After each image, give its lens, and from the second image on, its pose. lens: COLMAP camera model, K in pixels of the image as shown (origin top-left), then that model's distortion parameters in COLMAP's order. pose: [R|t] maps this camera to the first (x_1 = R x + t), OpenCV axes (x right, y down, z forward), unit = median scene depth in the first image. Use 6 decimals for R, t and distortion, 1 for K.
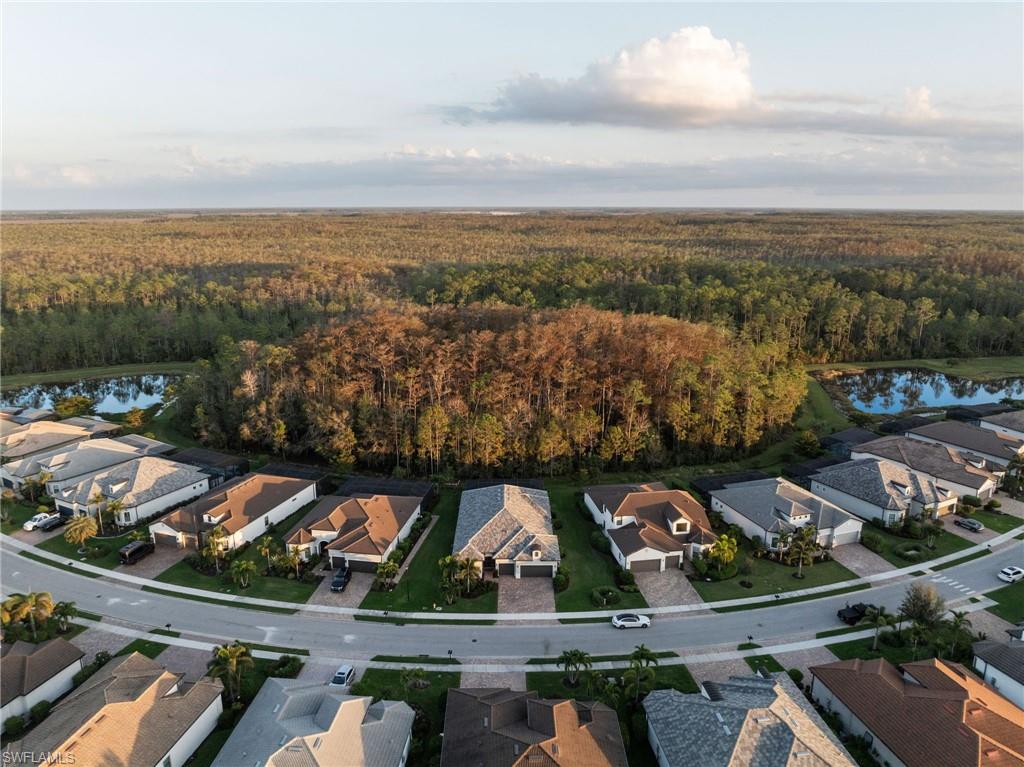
lens RADIAL K [[720.5, 0, 512.0], [0, 720.5, 383.5], [0, 0, 1]] dist [-0.044749, 0.004508]
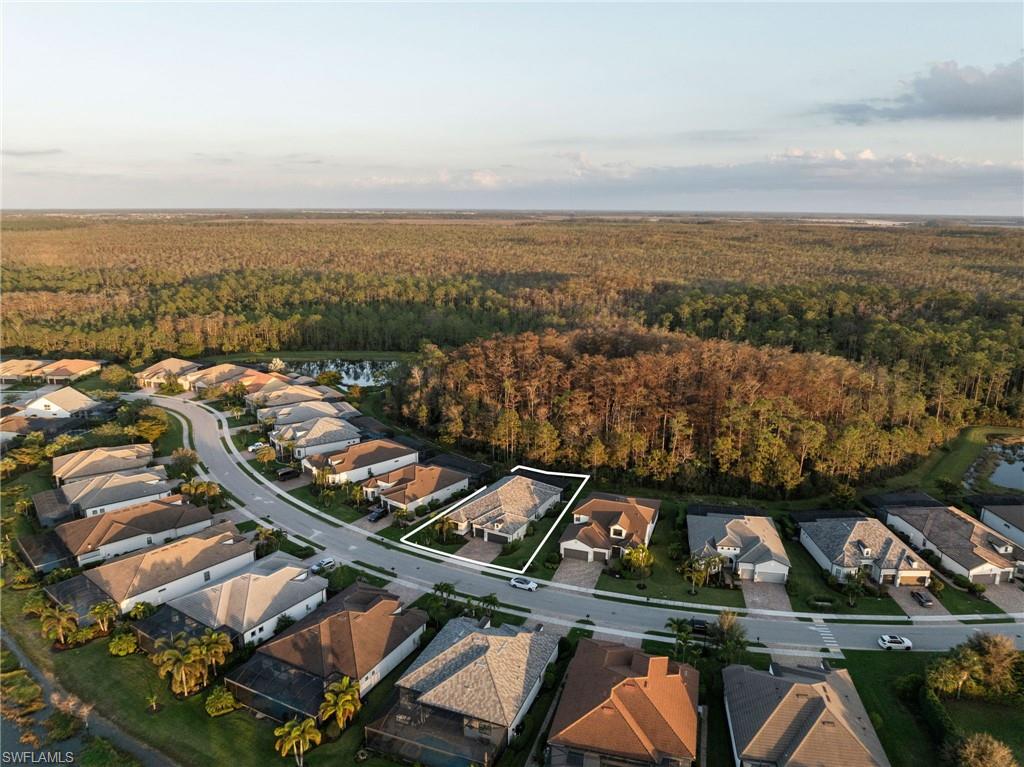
lens RADIAL K [[720.5, 0, 512.0], [0, 720.5, 383.5], [0, 0, 1]] dist [-0.044749, 0.004508]
pose [[0.877961, 0.118806, -0.463756, 0.638318], [-0.120735, 0.992353, 0.025653, -0.064788], [0.463258, 0.033469, 0.885591, -0.188860]]
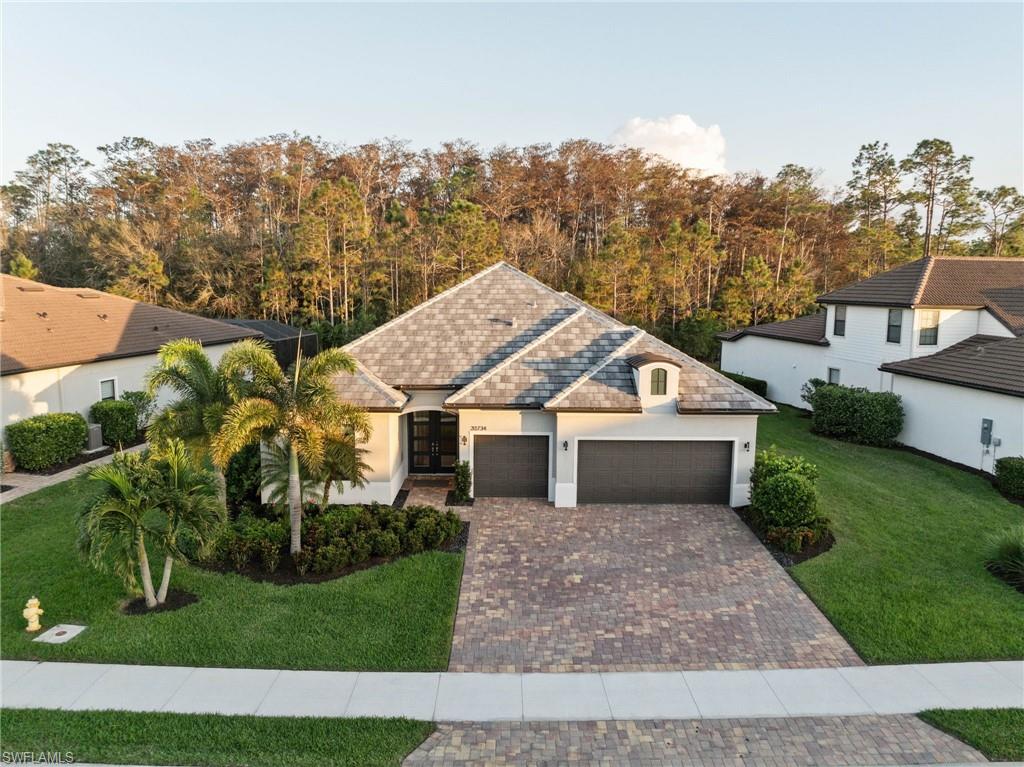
lens RADIAL K [[720.5, 0, 512.0], [0, 720.5, 383.5], [0, 0, 1]] dist [-0.044749, 0.004508]
pose [[0.999987, 0.005052, 0.000392, -0.007506], [-0.004981, 0.994295, -0.106553, 0.254163], [-0.000928, 0.106550, 0.994307, 0.777746]]
